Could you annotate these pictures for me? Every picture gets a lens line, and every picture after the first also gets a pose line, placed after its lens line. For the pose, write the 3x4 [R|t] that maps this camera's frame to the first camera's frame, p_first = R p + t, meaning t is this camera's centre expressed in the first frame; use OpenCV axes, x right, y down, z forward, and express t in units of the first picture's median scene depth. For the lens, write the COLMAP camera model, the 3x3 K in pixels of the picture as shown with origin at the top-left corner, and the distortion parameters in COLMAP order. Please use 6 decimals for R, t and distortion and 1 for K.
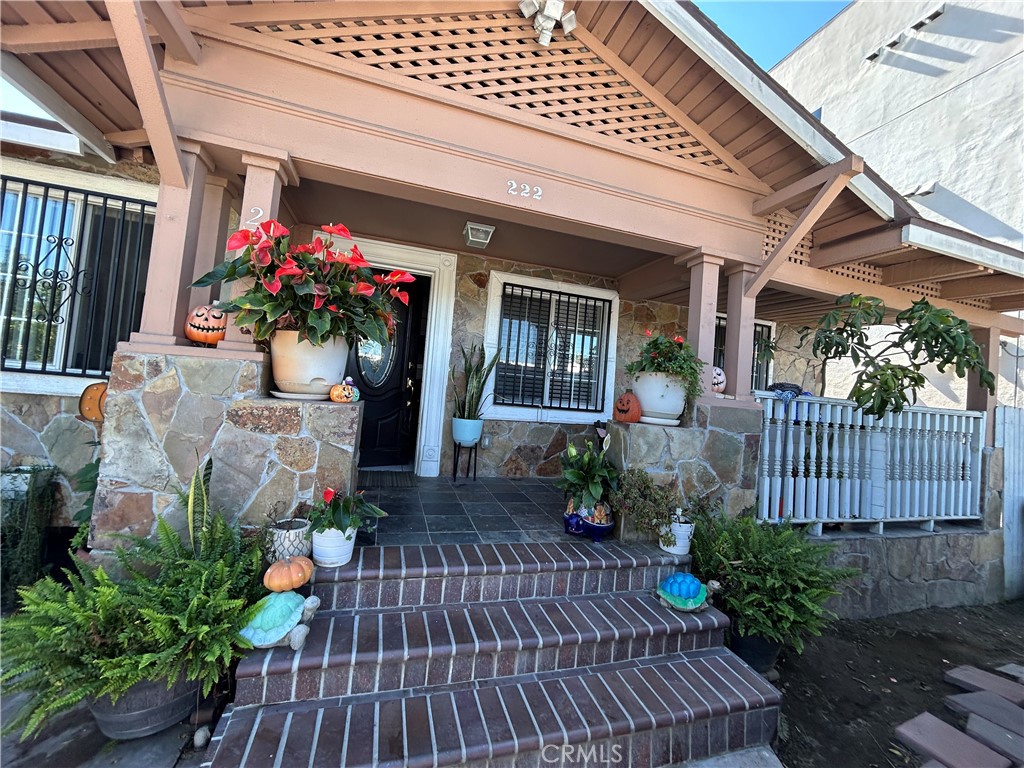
lens RADIAL K [[413.8, 0, 514.5], [0, 413.8, 383.1], [0, 0, 1]] dist [-0.003550, 0.001334]
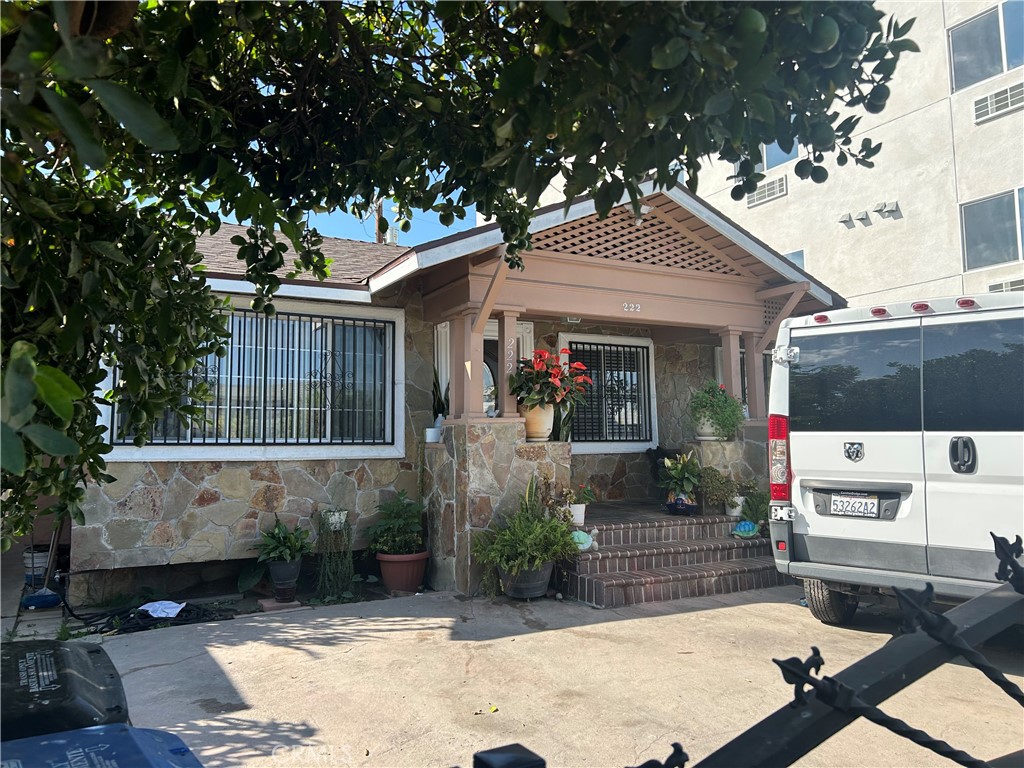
lens RADIAL K [[770.0, 0, 497.6], [0, 770.0, 374.9], [0, 0, 1]] dist [0.050622, -0.055385]
pose [[0.975073, -0.076057, 0.208443, -1.147502], [0.088188, 0.994872, -0.049523, -0.083252], [-0.203608, 0.066671, 0.976780, -1.874441]]
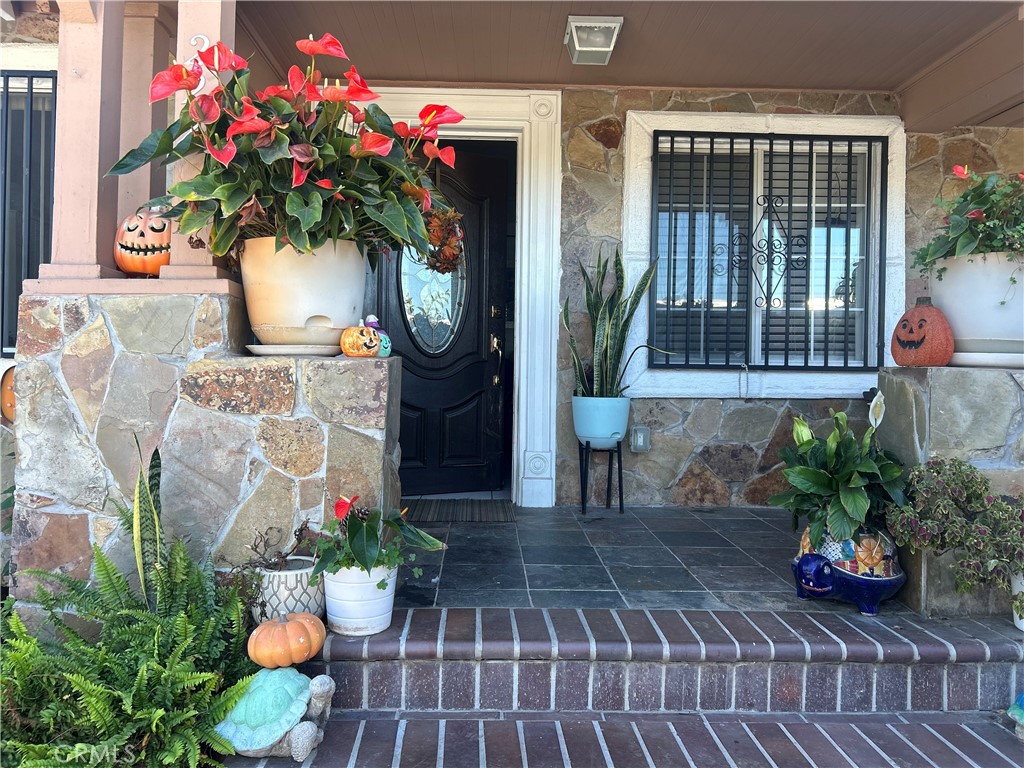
lens RADIAL K [[770.0, 0, 511.5], [0, 770.0, 387.6], [0, 0, 1]] dist [0.050622, -0.055385]
pose [[0.964189, -0.065918, -0.256895, 0.048778], [0.072462, 0.997242, 0.016081, 0.075070], [0.255126, -0.034120, 0.966306, 0.017624]]
